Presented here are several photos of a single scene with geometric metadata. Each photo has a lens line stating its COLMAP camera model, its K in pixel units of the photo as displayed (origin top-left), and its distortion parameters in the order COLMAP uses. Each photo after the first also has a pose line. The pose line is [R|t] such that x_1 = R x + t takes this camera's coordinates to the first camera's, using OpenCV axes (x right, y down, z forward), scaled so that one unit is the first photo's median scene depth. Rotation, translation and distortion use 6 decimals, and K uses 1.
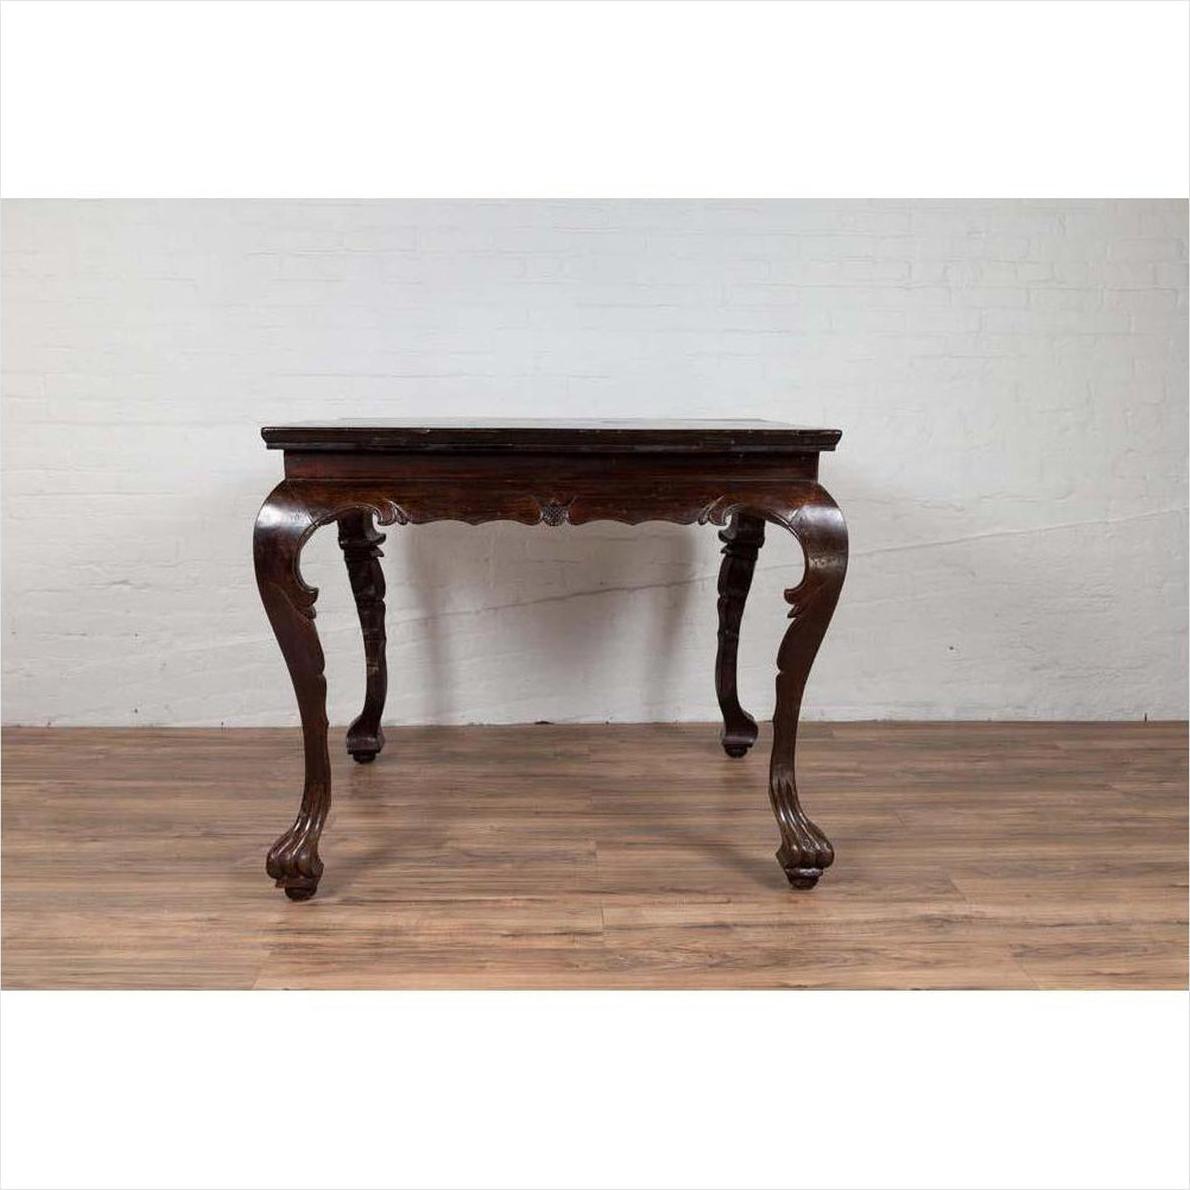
lens RADIAL K [[1260.5, 0, 590.7], [0, 1260.5, 596.6], [0, 0, 1]] dist [-0.006231, 0.018122]
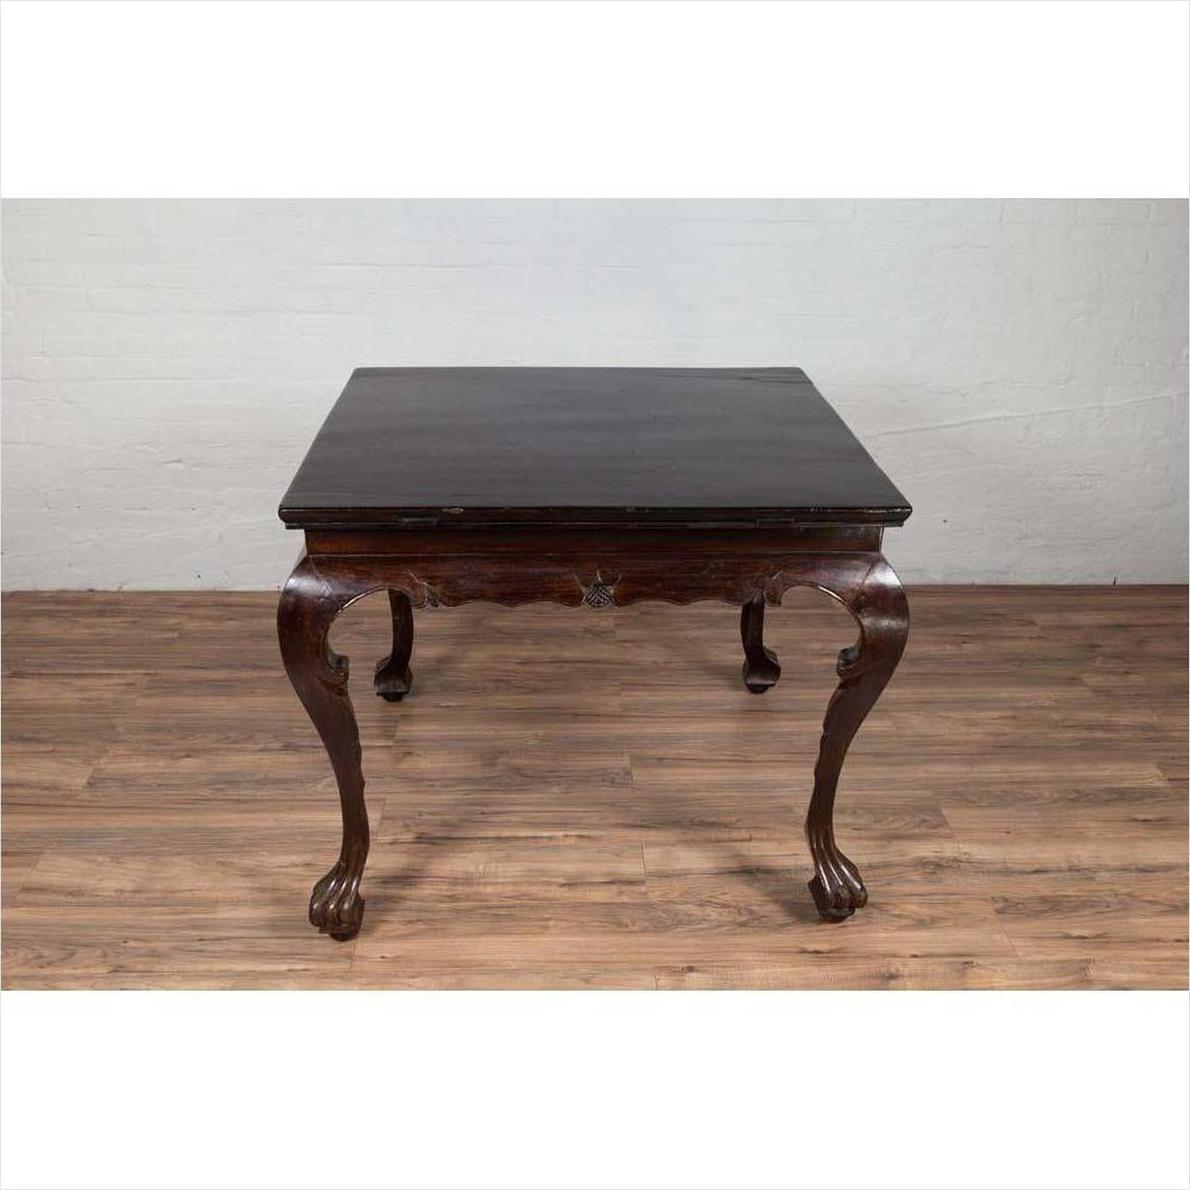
lens RADIAL K [[1162.1, 0, 592.5], [0, 1162.1, 594.0], [0, 0, 1]] dist [0.010600, 0.010858]
pose [[0.999863, 0.009215, 0.013778, -0.053594], [-0.012366, 0.968209, 0.249836, -0.245509], [-0.011037, -0.249972, 0.968190, 0.023430]]
